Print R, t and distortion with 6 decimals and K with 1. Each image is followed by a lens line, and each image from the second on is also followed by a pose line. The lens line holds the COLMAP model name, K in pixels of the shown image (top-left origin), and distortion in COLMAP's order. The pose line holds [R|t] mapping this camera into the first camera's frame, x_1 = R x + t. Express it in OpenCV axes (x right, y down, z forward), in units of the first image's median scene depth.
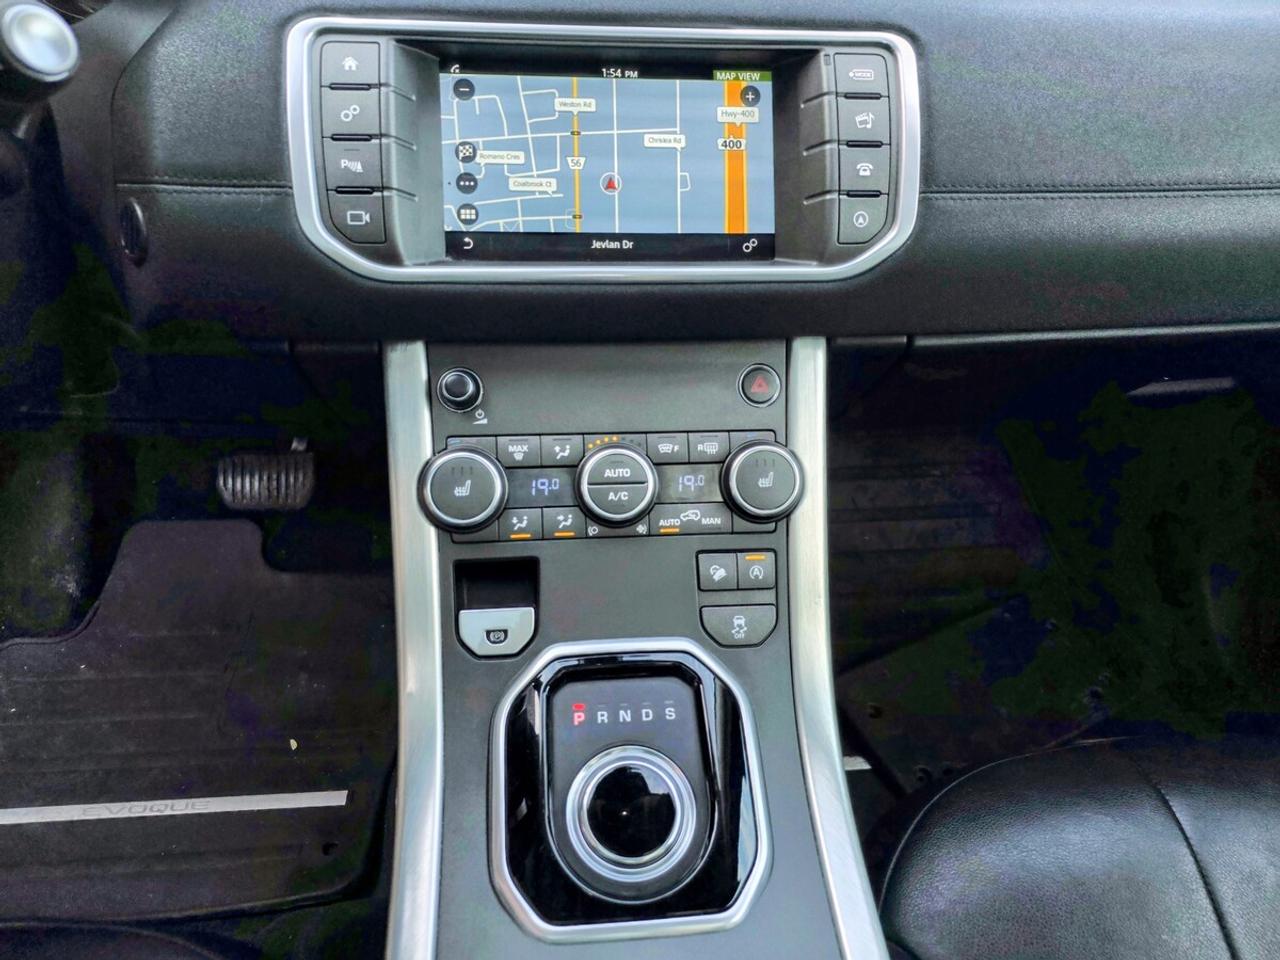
lens RADIAL K [[884.7, 0, 646.3], [0, 884.7, 471.1], [0, 0, 1]] dist [0.067520, -0.005619]
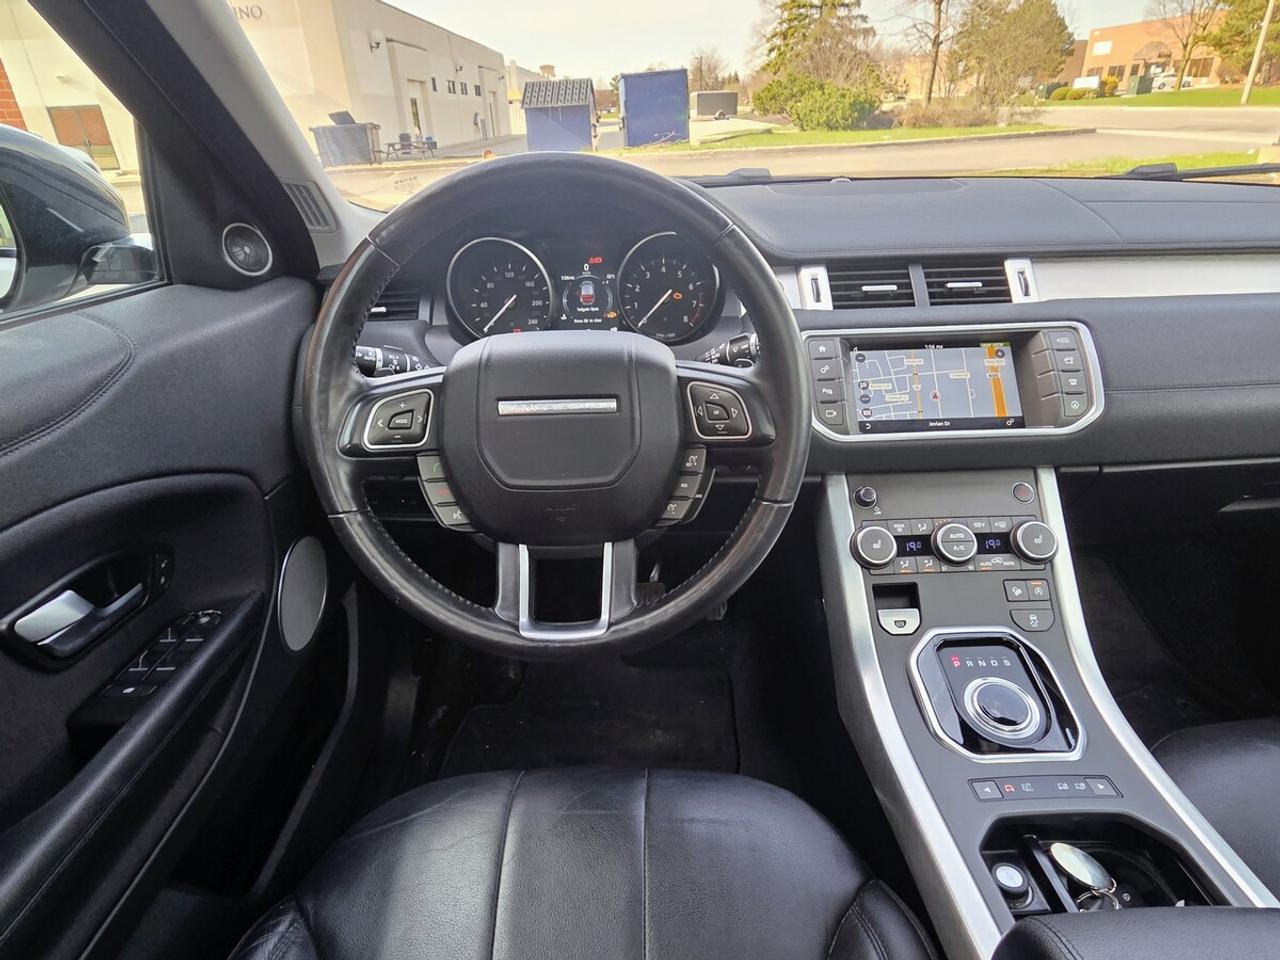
lens RADIAL K [[722.3, 0, 639.6], [0, 722.3, 470.4], [0, 0, 1]] dist [0.002341, -0.004602]
pose [[0.991970, -0.036916, -0.120965, -0.515892], [0.001986, 0.960881, -0.276956, 0.294133], [0.126457, 0.274491, 0.953238, -0.605362]]
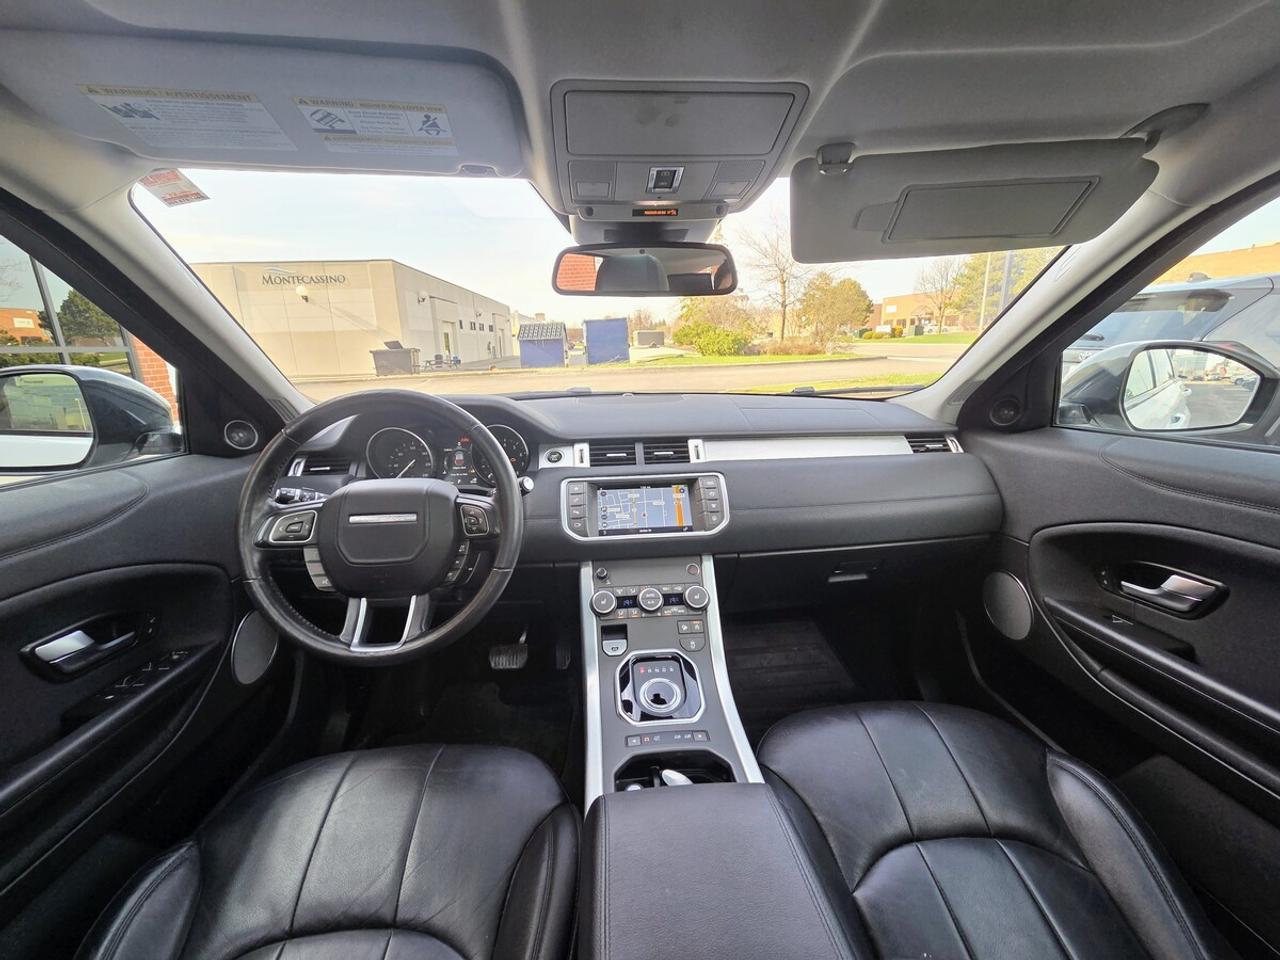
lens RADIAL K [[515.6, 0, 636.7], [0, 515.6, 474.3], [0, 0, 1]] dist [-0.003983, 0.000419]
pose [[0.996891, -0.067038, -0.041396, 0.025813], [0.039759, 0.881628, -0.470266, 0.499285], [0.068022, 0.467159, 0.881553, -0.885969]]
